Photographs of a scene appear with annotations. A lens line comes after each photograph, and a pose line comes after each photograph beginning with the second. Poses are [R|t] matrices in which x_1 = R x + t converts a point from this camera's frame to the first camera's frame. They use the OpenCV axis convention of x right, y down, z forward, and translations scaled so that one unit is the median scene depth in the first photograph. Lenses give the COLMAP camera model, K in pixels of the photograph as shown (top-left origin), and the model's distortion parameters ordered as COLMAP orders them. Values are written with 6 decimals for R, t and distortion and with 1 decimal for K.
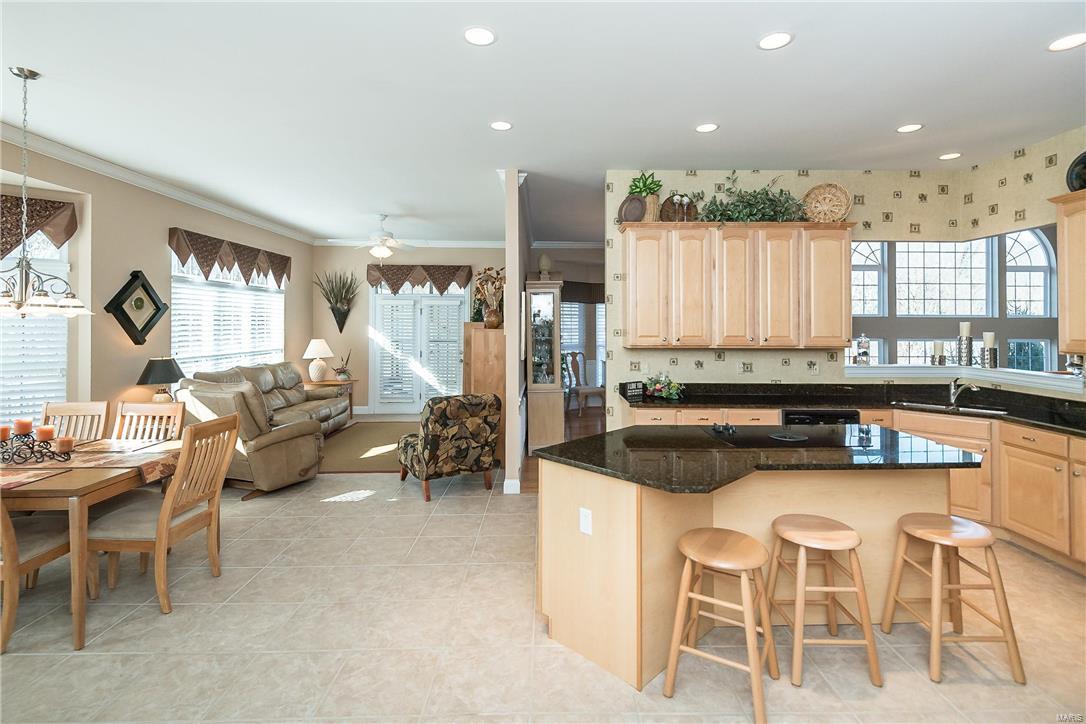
lens RADIAL K [[503.7, 0, 548.6], [0, 503.7, 326.6], [0, 0, 1]] dist [0.000000, -0.000382]
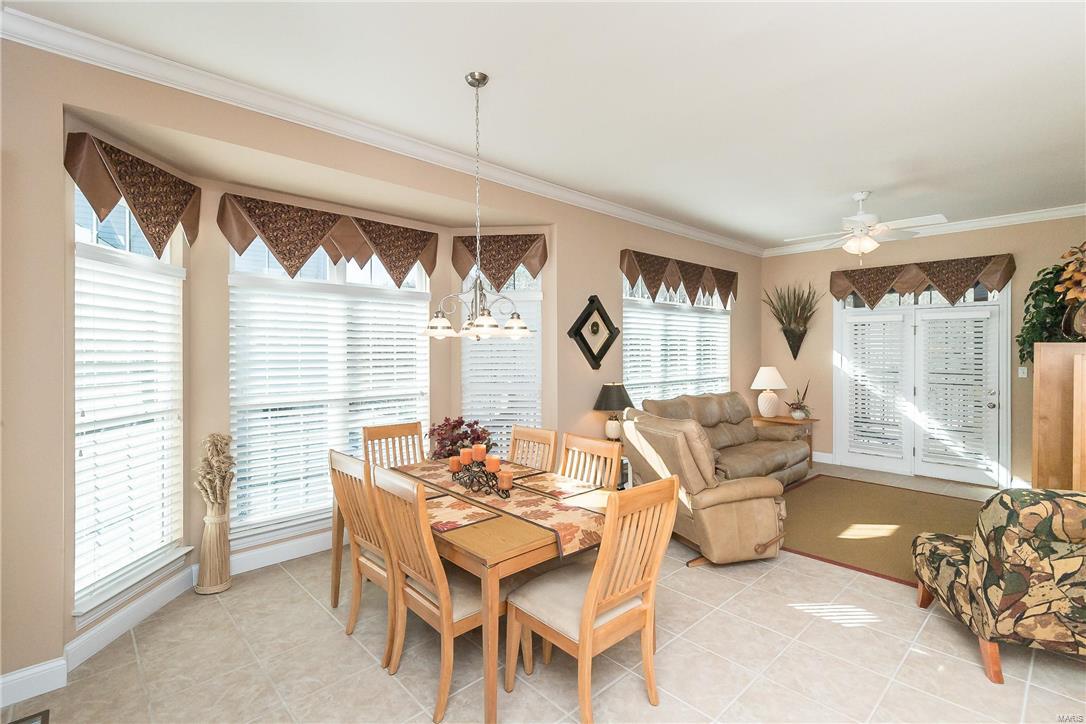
lens RADIAL K [[514.5, 0, 540.3], [0, 514.5, 348.5], [0, 0, 1]] dist [-0.001888, -0.000557]
pose [[0.674440, -0.005968, -0.738306, -0.106165], [-0.000116, 0.999966, -0.008189, 0.002282], [0.738330, 0.005609, 0.674416, 0.183797]]
